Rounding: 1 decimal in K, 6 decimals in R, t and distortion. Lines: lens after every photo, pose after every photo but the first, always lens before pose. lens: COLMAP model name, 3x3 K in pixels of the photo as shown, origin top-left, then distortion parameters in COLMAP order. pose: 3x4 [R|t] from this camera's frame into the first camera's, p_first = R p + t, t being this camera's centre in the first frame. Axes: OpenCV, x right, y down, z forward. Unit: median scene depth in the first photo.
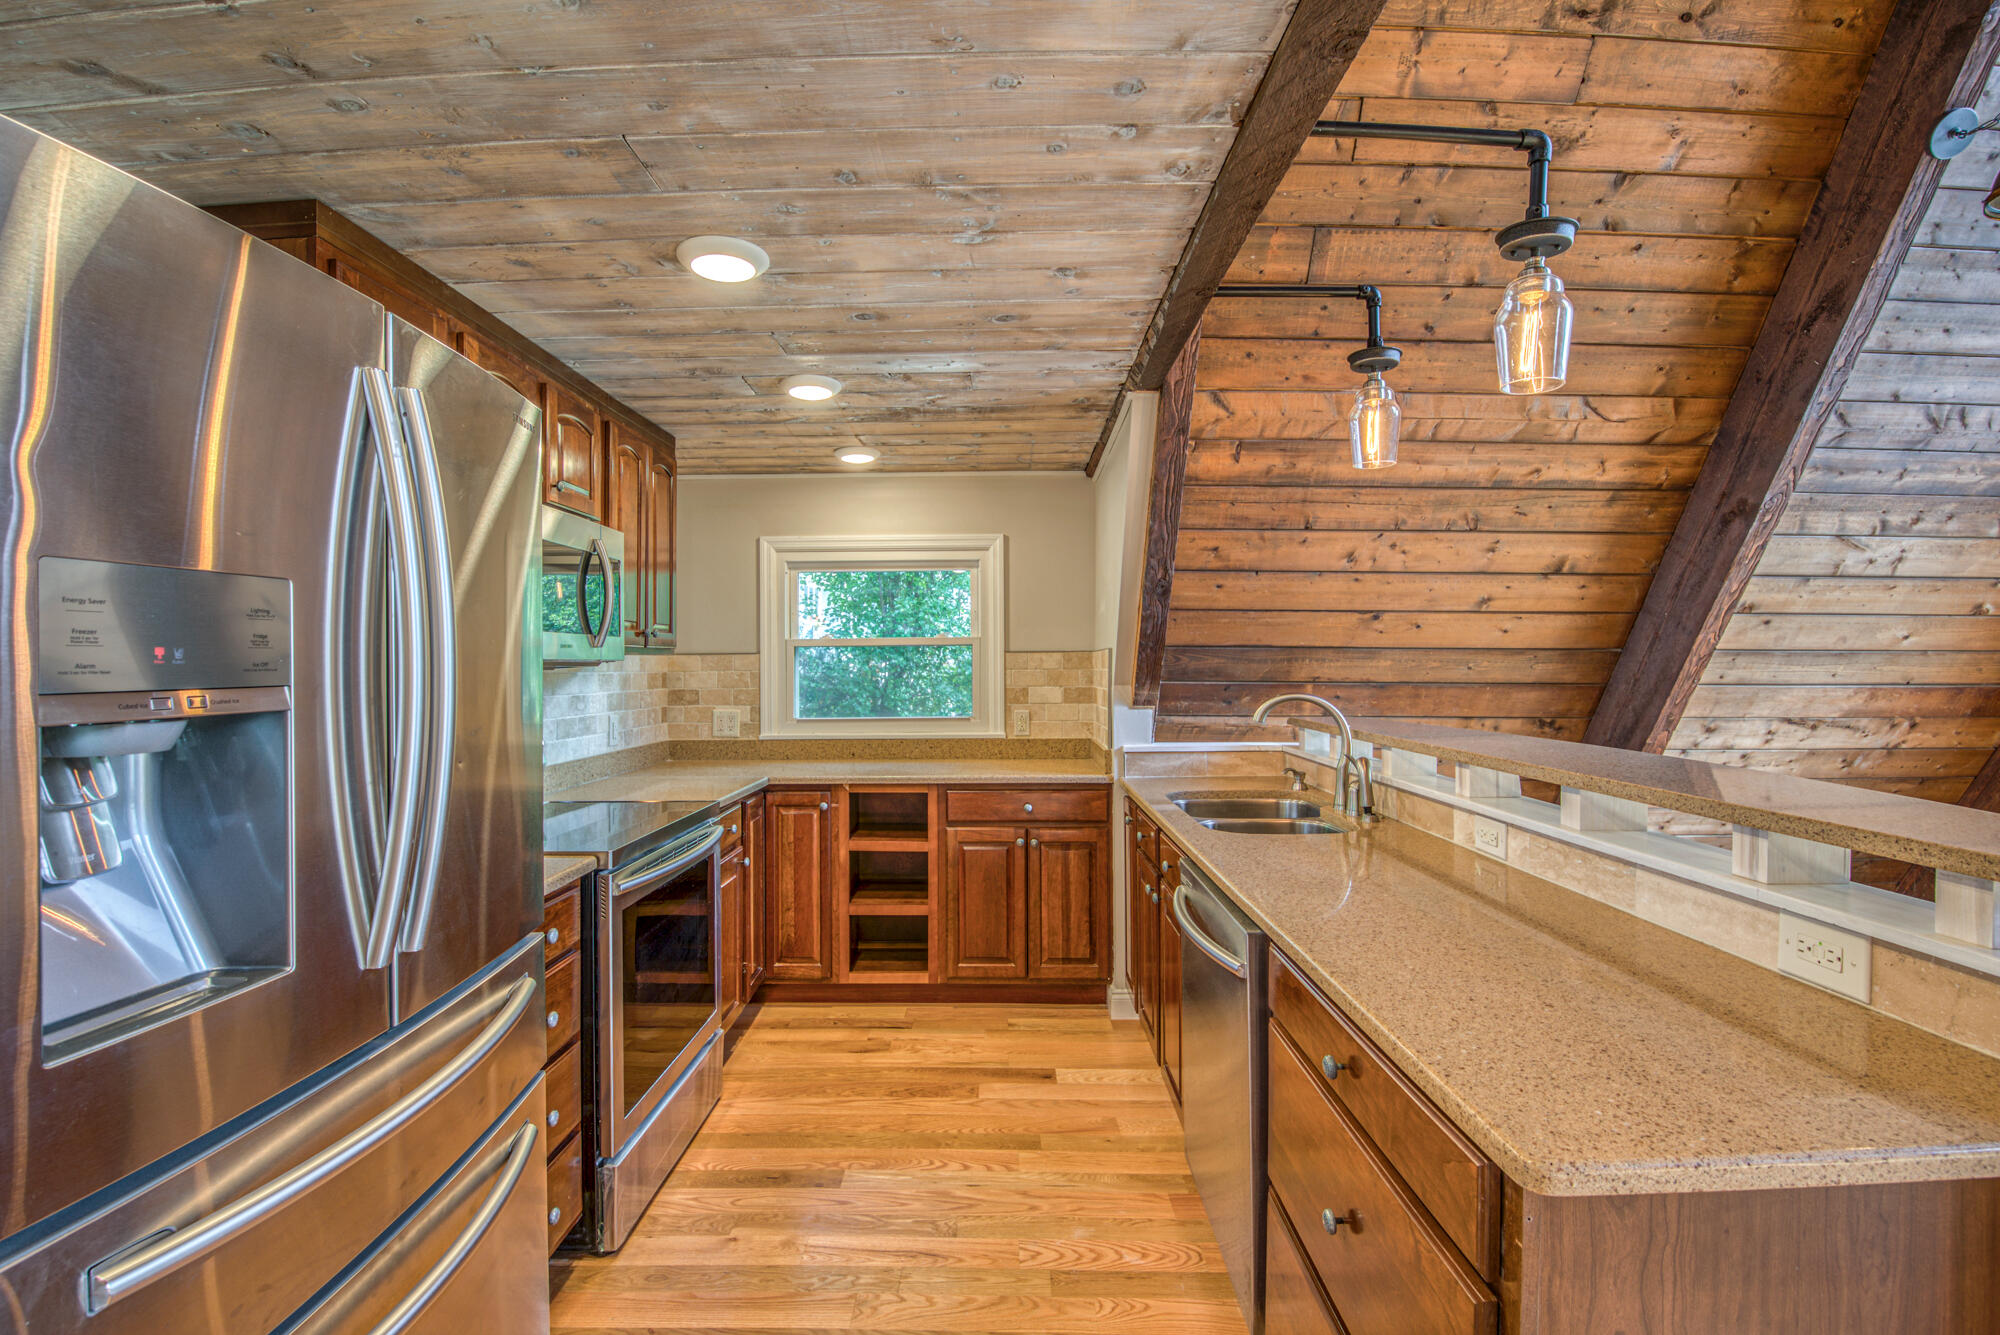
lens RADIAL K [[896.1, 0, 988.3], [0, 896.1, 663.5], [0, 0, 1]] dist [-0.024822, -0.002449]
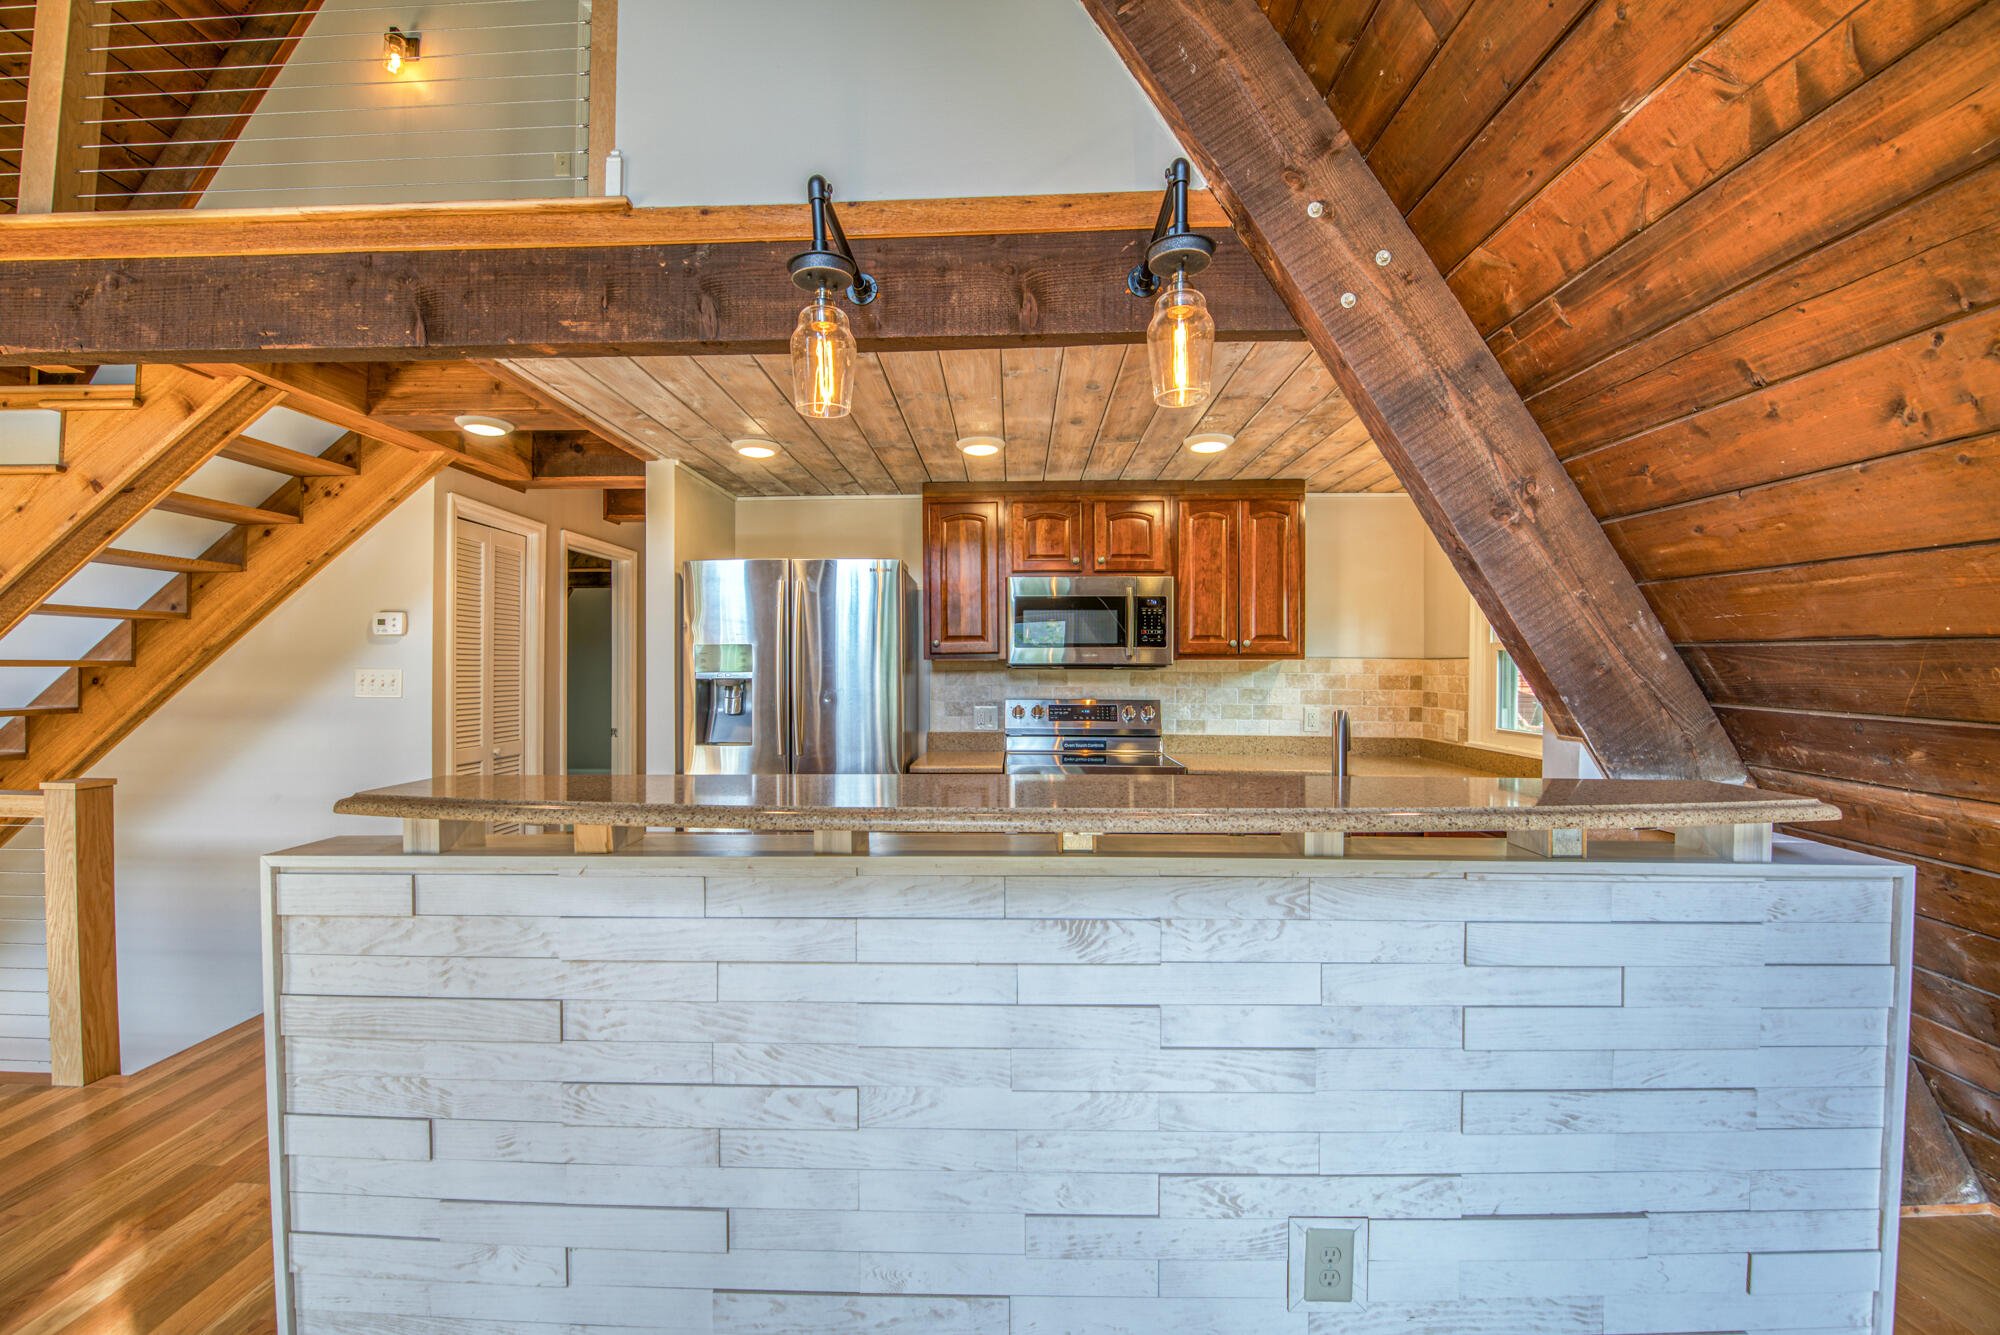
lens RADIAL K [[826.4, 0, 965.0], [0, 826.4, 666.4], [0, 0, 1]] dist [-0.024321, -0.004138]
pose [[-0.058930, 0.004879, -0.998250, 0.788502], [-0.005117, 0.999973, 0.005189, -0.004150], [0.998249, 0.005413, -0.058903, 0.604117]]
